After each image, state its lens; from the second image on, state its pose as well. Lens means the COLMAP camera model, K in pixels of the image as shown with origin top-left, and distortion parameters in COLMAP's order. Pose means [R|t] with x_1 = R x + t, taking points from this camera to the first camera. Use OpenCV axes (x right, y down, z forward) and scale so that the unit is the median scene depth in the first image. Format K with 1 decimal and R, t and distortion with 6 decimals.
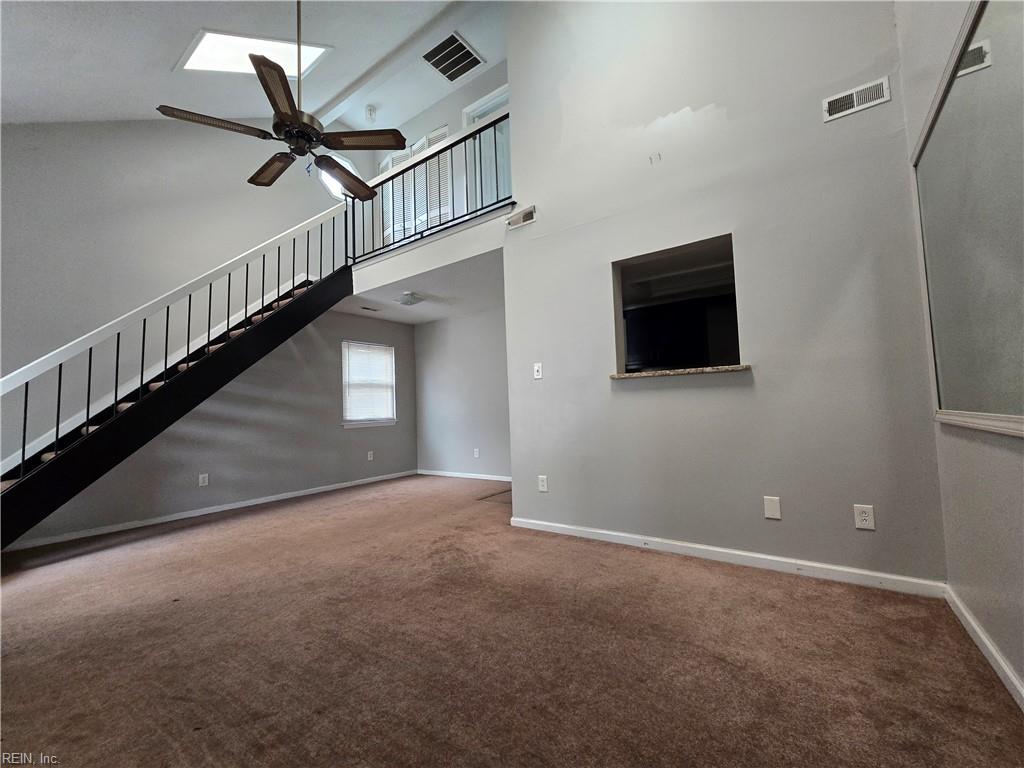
lens RADIAL K [[422.0, 0, 520.1], [0, 422.0, 382.6], [0, 0, 1]] dist [0.000454, 0.000419]
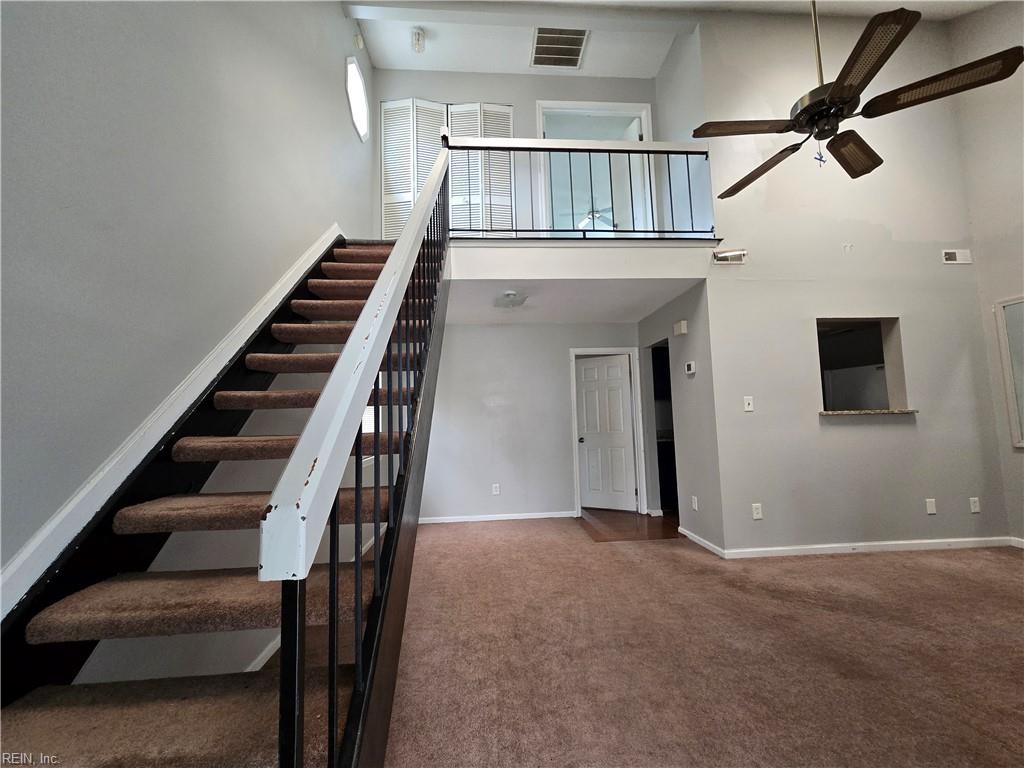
lens RADIAL K [[422.0, 0, 515.6], [0, 422.0, 384.1], [0, 0, 1]] dist [0.000454, 0.000419]
pose [[0.773059, 0.070297, 0.630427, -1.081254], [-0.039503, 0.997247, -0.062760, 0.012382], [-0.633103, 0.023614, 0.773707, 0.551630]]
